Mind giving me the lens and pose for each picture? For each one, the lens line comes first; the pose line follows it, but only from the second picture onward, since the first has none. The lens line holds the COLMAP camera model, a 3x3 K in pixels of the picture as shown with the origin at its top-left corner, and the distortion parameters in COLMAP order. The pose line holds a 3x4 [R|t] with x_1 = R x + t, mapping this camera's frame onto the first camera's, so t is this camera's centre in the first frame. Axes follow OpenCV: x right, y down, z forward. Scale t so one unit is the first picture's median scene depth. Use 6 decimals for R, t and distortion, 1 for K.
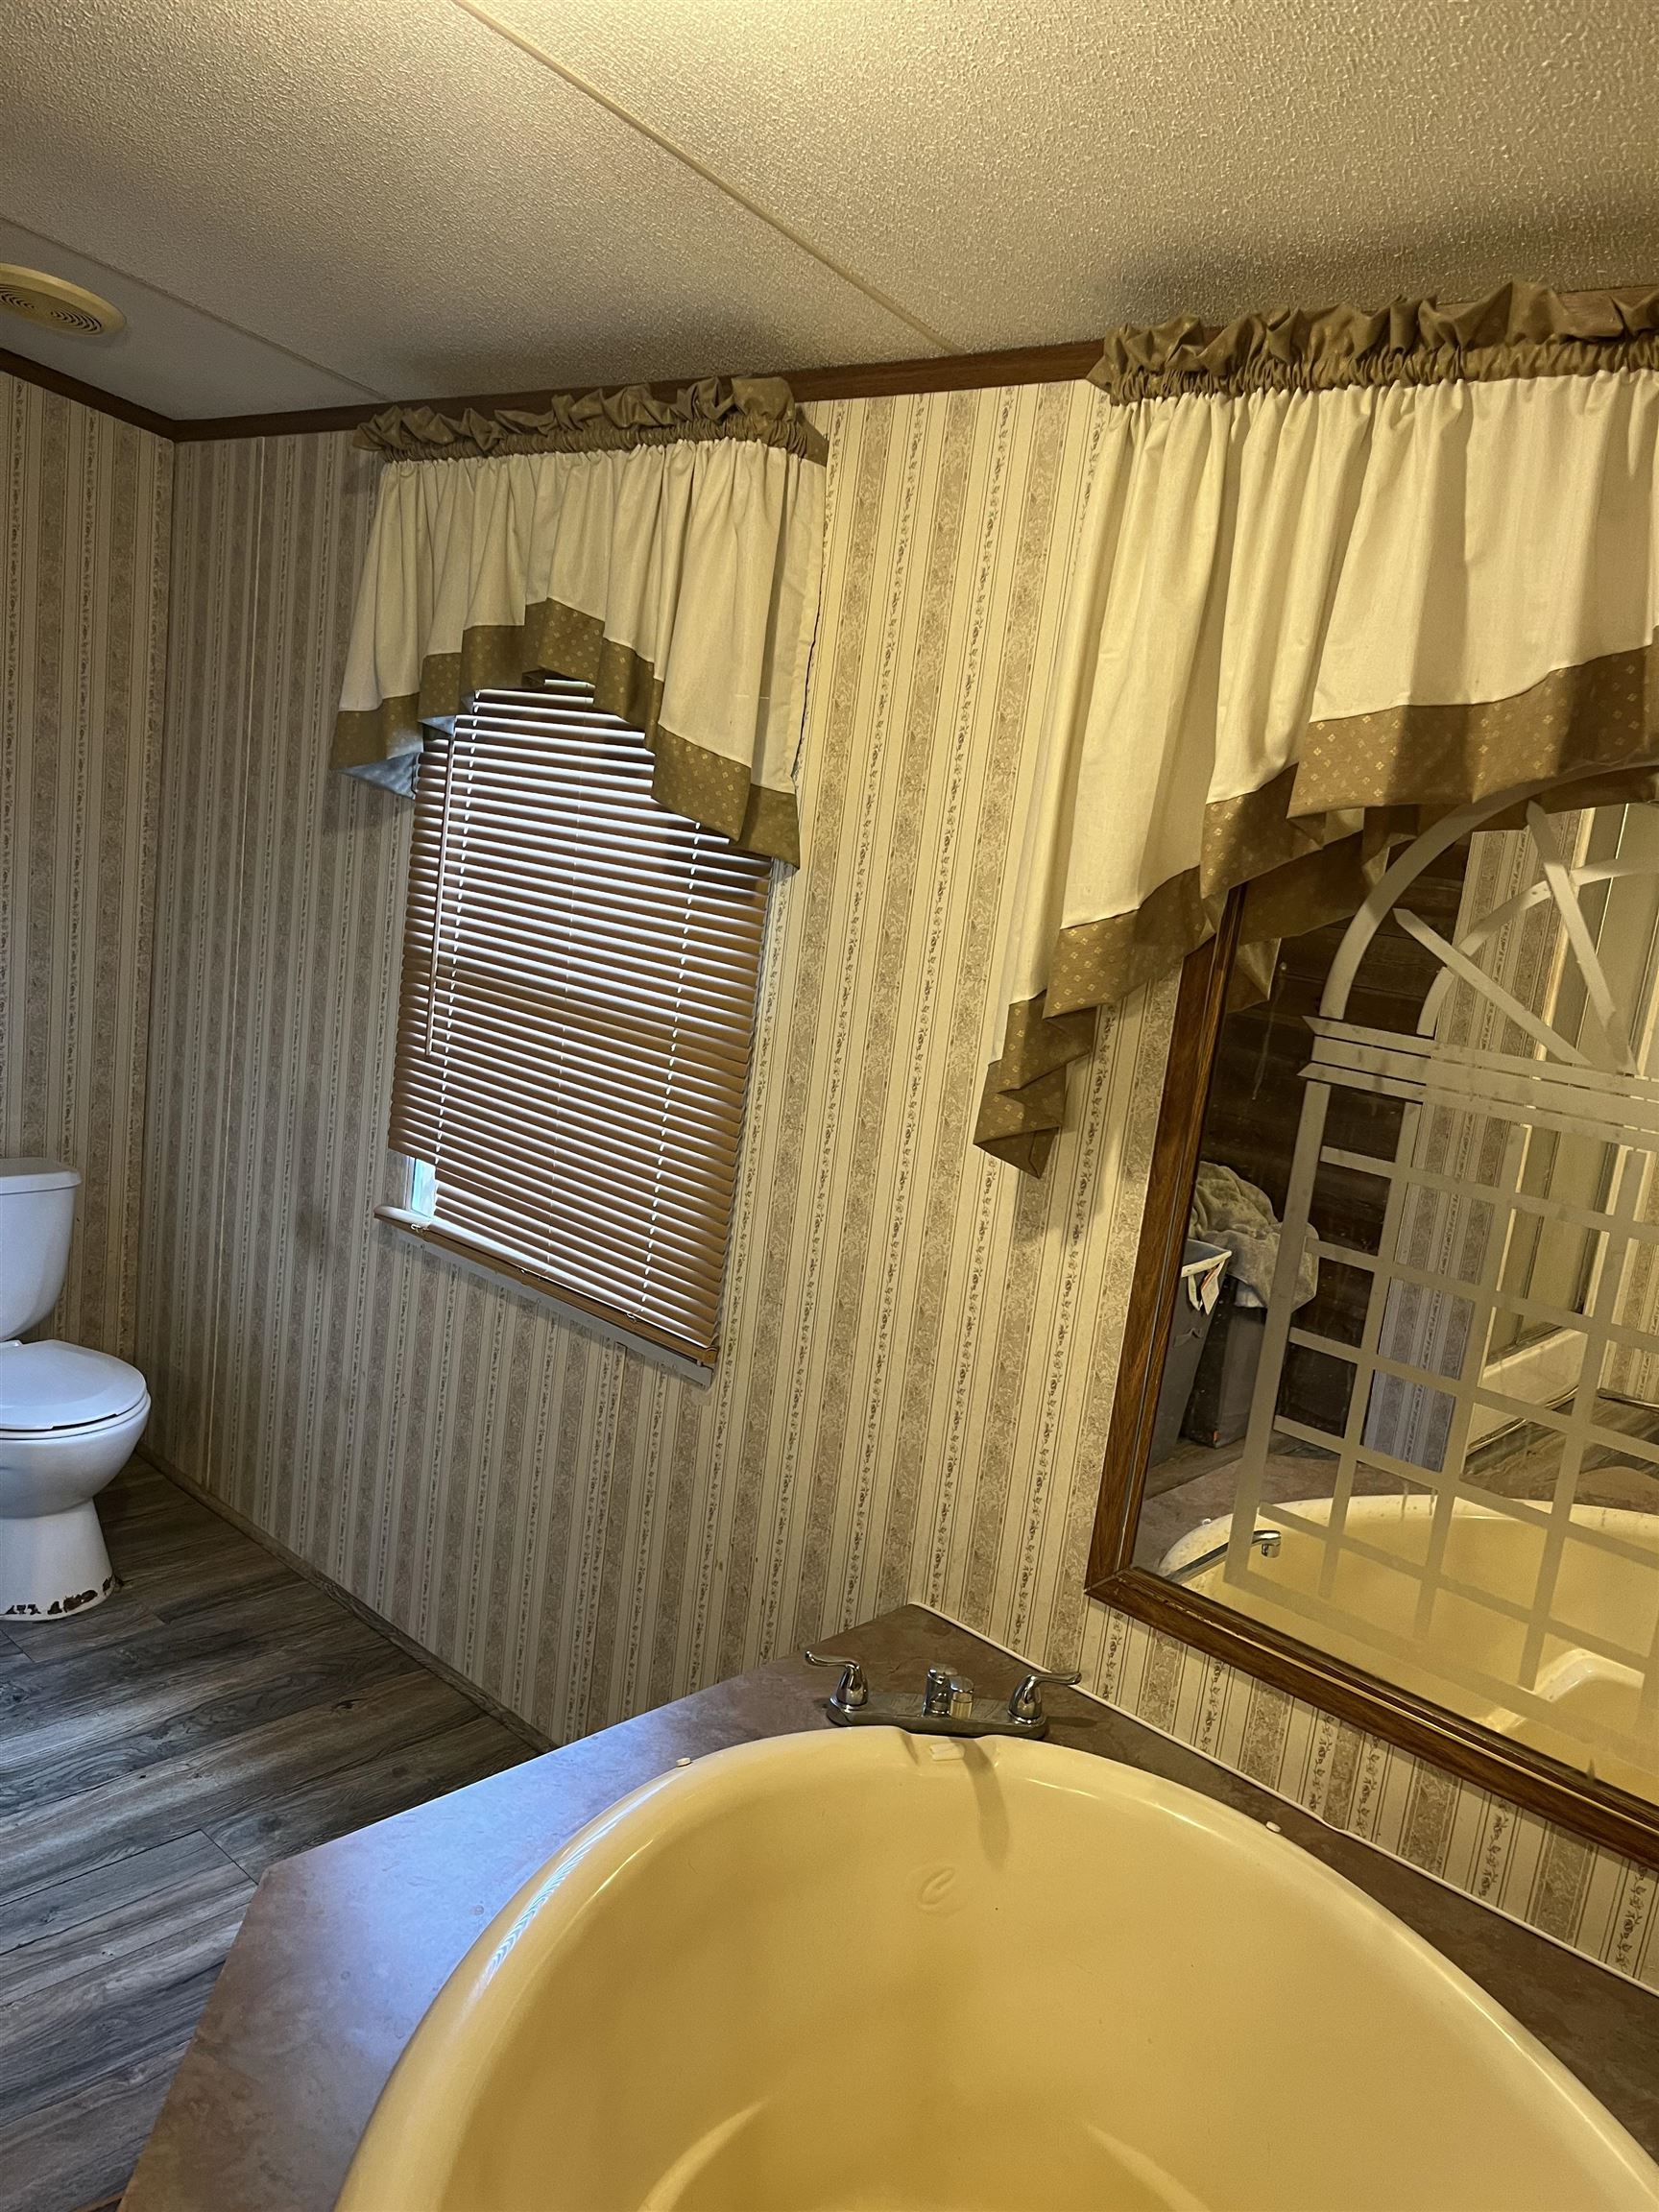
lens RADIAL K [[1671.6, 0, 829.9], [0, 1671.6, 1104.7], [0, 0, 1]] dist [0.002899, -0.001809]
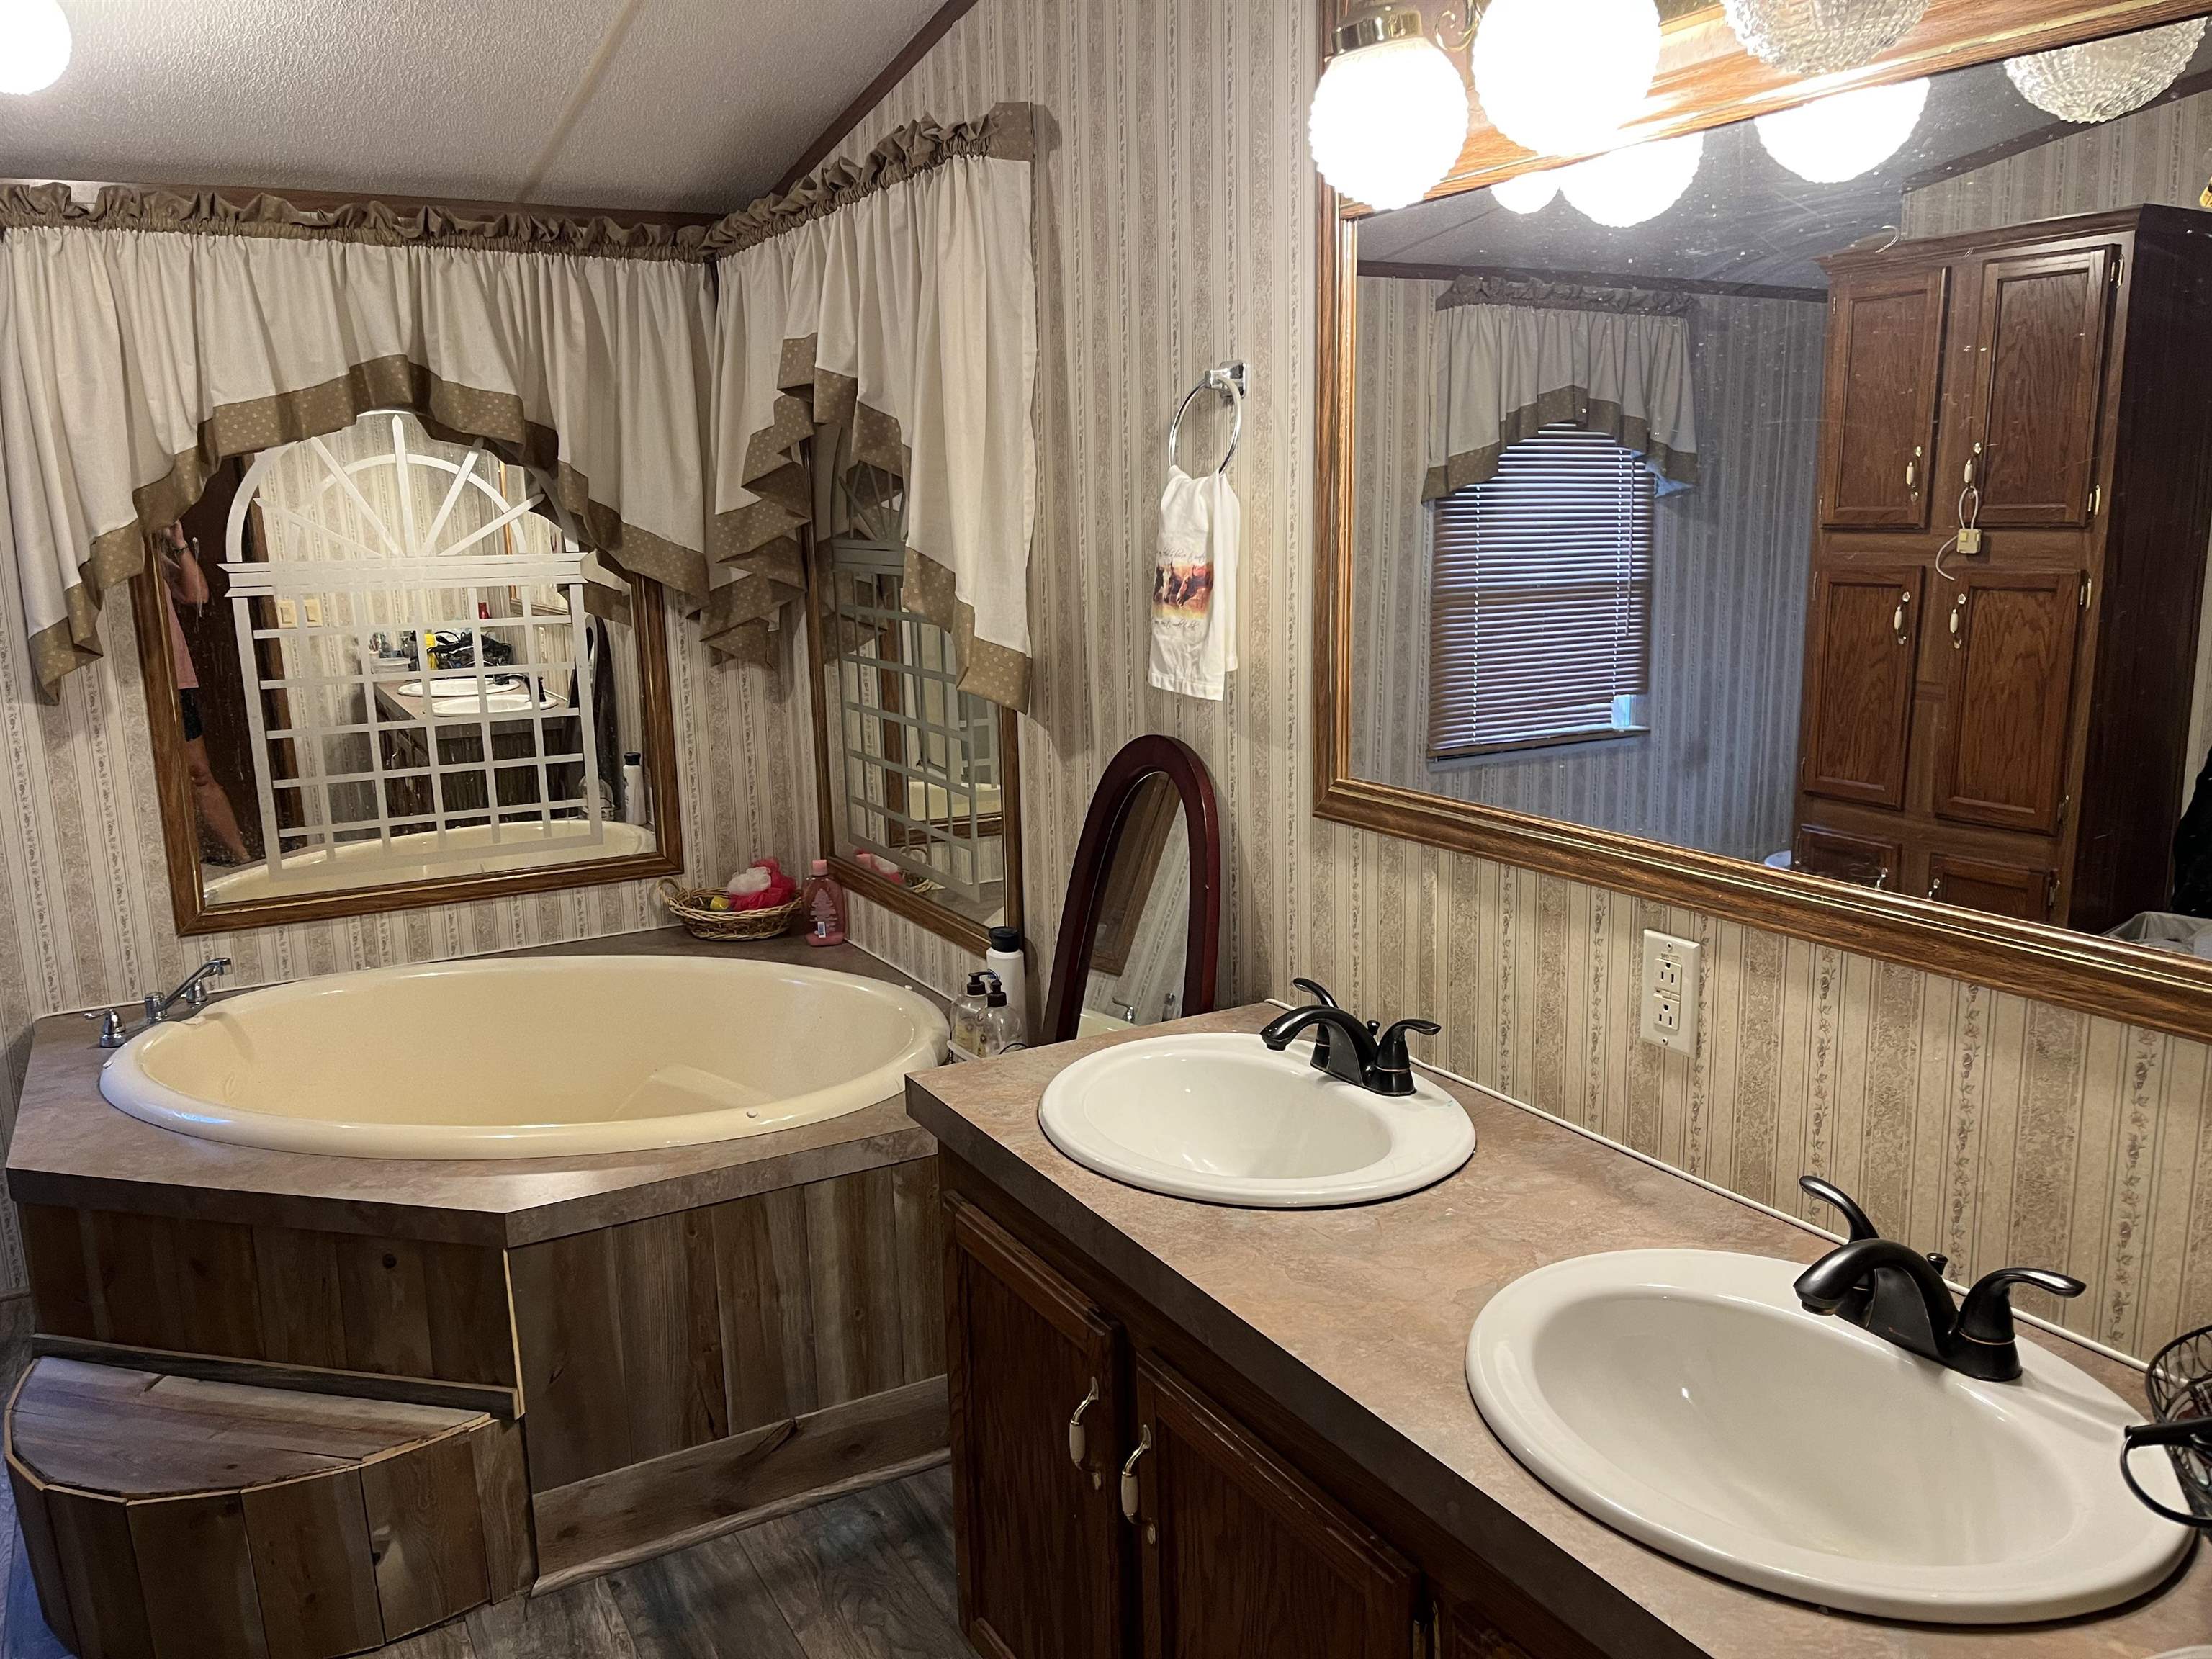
lens RADIAL K [[1671.6, 0, 1106.5], [0, 1671.6, 829.6], [0, 0, 1]] dist [0.002899, -0.001809]
pose [[0.314409, -0.318557, 0.894242, -1.080648], [0.231028, 0.939368, 0.253404, -0.018533], [-0.920746, 0.126922, 0.368941, -0.511829]]
